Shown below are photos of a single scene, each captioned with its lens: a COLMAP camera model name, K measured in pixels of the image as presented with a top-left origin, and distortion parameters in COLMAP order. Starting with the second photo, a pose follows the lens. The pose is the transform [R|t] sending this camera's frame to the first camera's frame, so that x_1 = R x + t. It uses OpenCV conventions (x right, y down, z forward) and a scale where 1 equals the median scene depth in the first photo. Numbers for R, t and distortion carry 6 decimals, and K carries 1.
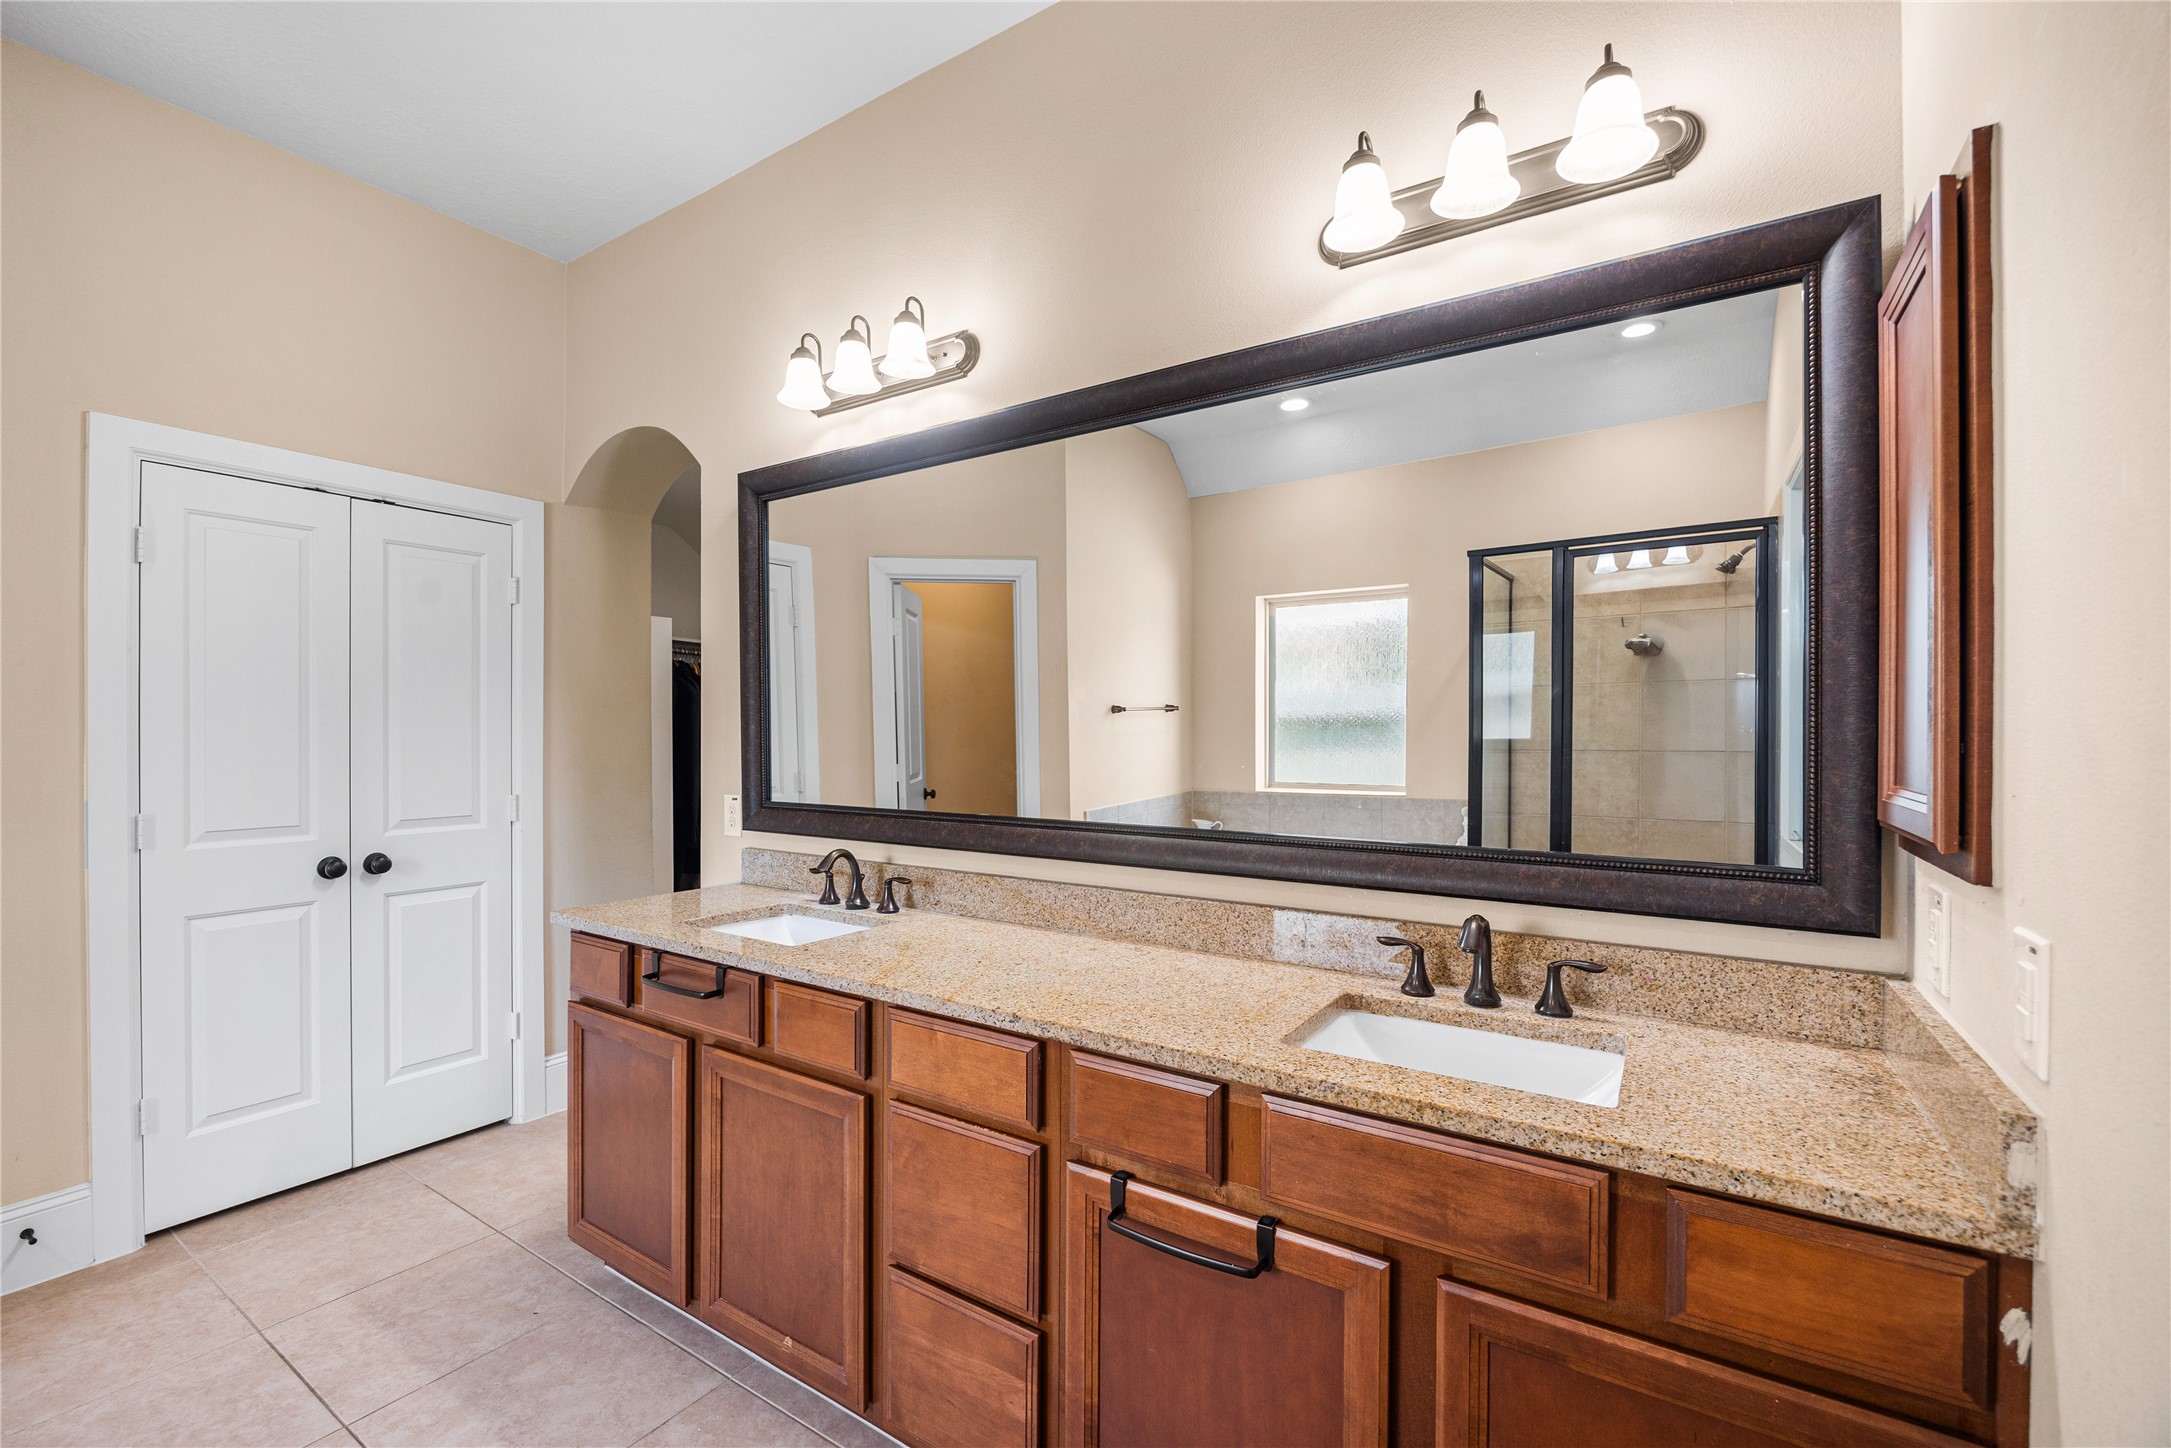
lens RADIAL K [[919.0, 0, 1082.5], [0, 919.0, 734.6], [0, 0, 1]] dist [-0.011708, 0.000223]
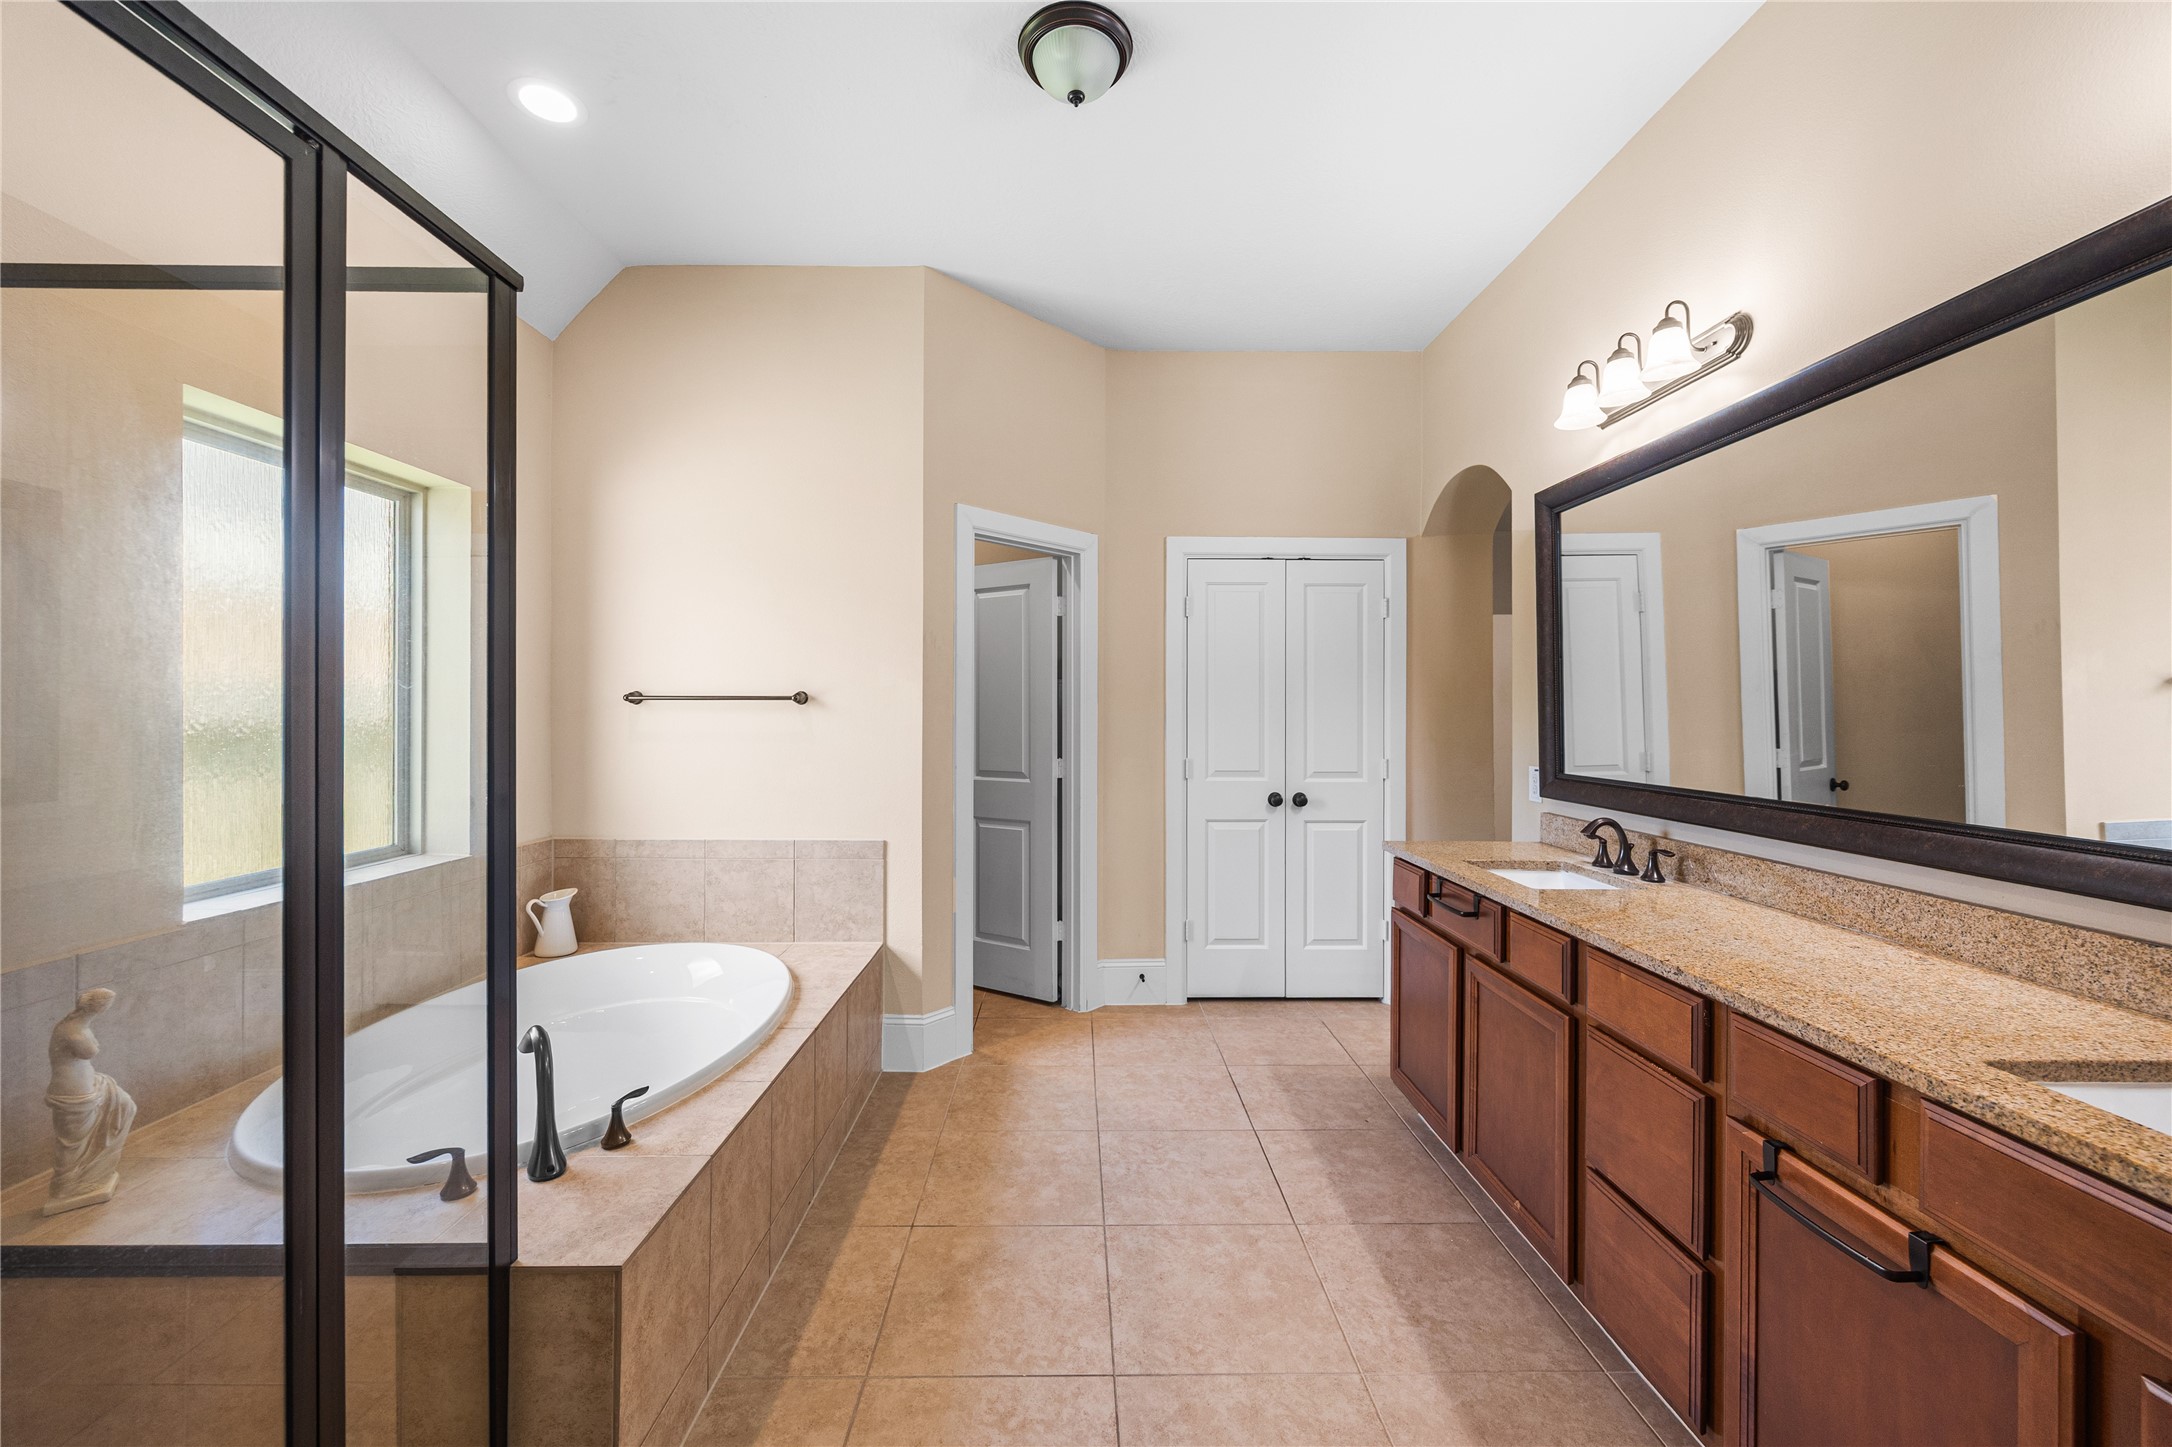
lens RADIAL K [[843.3, 0, 1077.3], [0, 843.3, 719.3], [0, 0, 1]] dist [0.000739, 0.000115]
pose [[0.558767, 0.008791, -0.829278, 0.243384], [-0.004827, 0.999961, 0.007349, 0.000261], [0.829311, -0.000104, 0.558787, -0.115346]]
